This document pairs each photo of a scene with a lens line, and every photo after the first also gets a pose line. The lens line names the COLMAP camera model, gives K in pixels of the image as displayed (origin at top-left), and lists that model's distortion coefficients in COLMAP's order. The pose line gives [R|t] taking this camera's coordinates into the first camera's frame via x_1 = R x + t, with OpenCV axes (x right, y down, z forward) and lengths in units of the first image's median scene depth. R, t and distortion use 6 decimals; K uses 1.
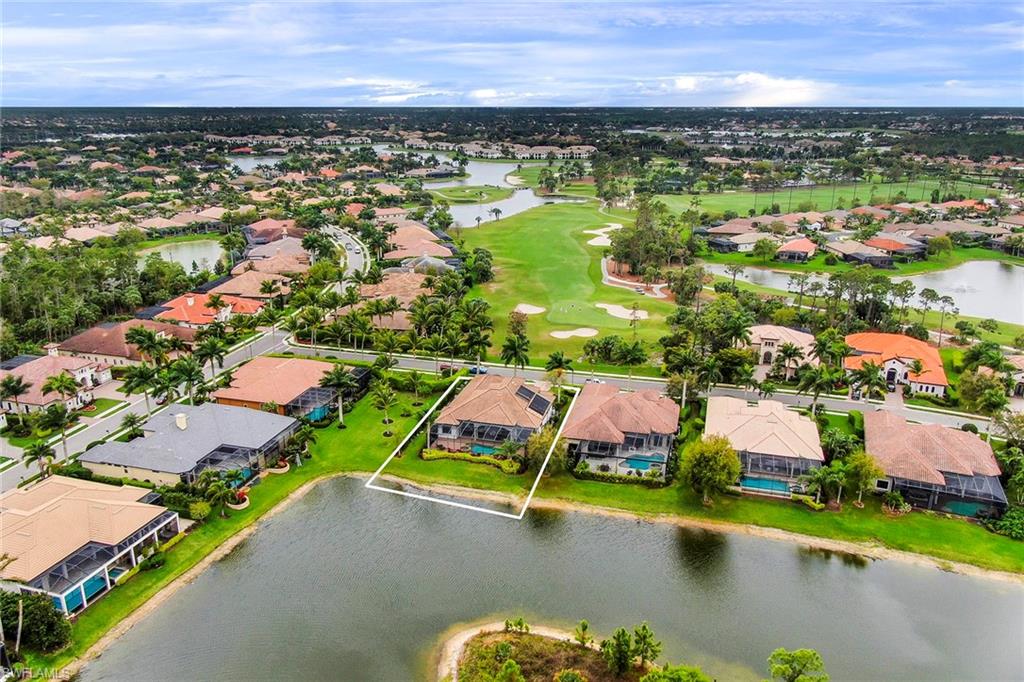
lens RADIAL K [[752.1, 0, 512.0], [0, 752.1, 341.0], [0, 0, 1]] dist [-0.062318, -0.000121]
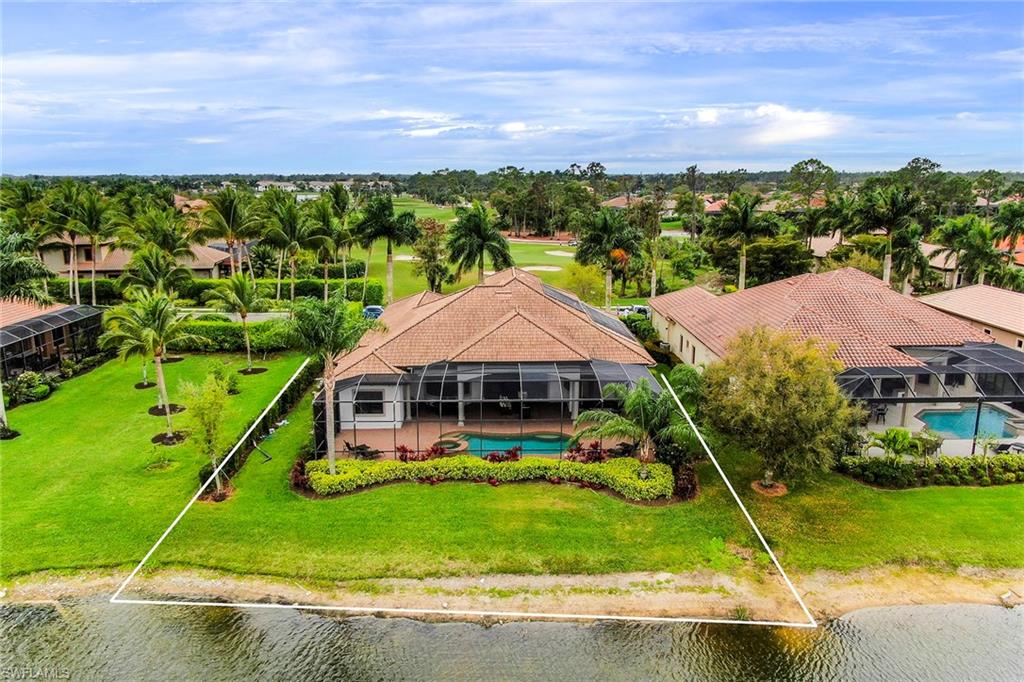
lens RADIAL K [[732.5, 0, 512.0], [0, 732.5, 341.0], [0, 0, 1]] dist [-0.017942, -0.000793]
pose [[0.958284, -0.060962, 0.279241, -0.110485], [0.088246, 0.992363, -0.086191, 0.120842], [-0.271854, 0.107238, 0.956345, 0.662773]]
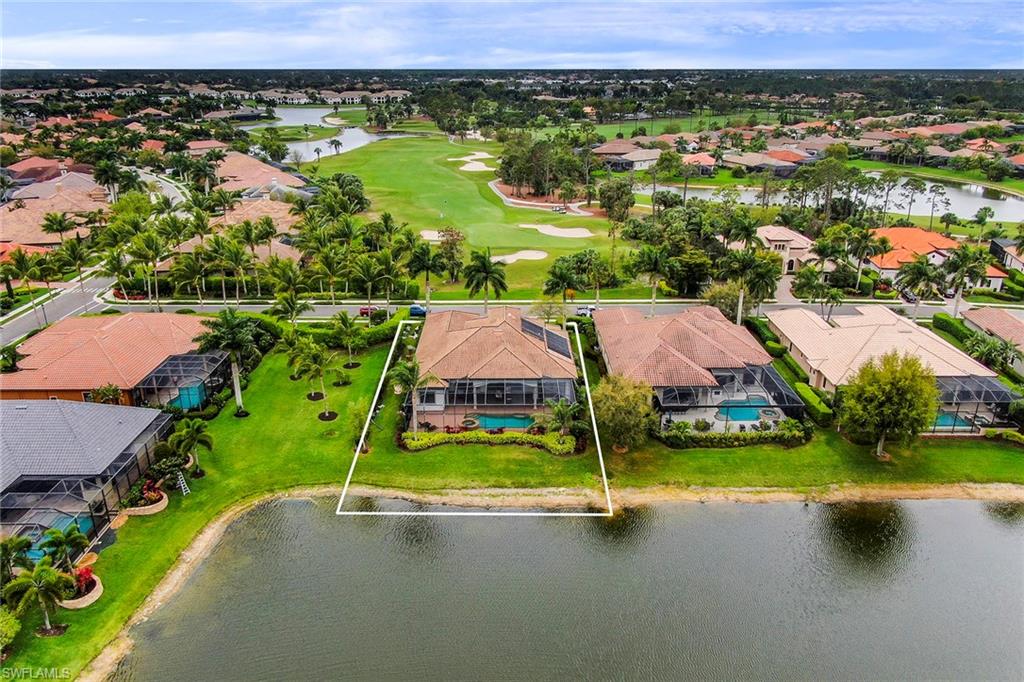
lens RADIAL K [[739.7, 0, 512.0], [0, 739.7, 341.0], [0, 0, 1]] dist [-0.033523, 0.000328]
pose [[0.961661, -0.096675, 0.256636, -0.165852], [0.084942, 0.994786, 0.056445, 0.042811], [-0.260755, -0.032482, 0.964858, 0.388631]]
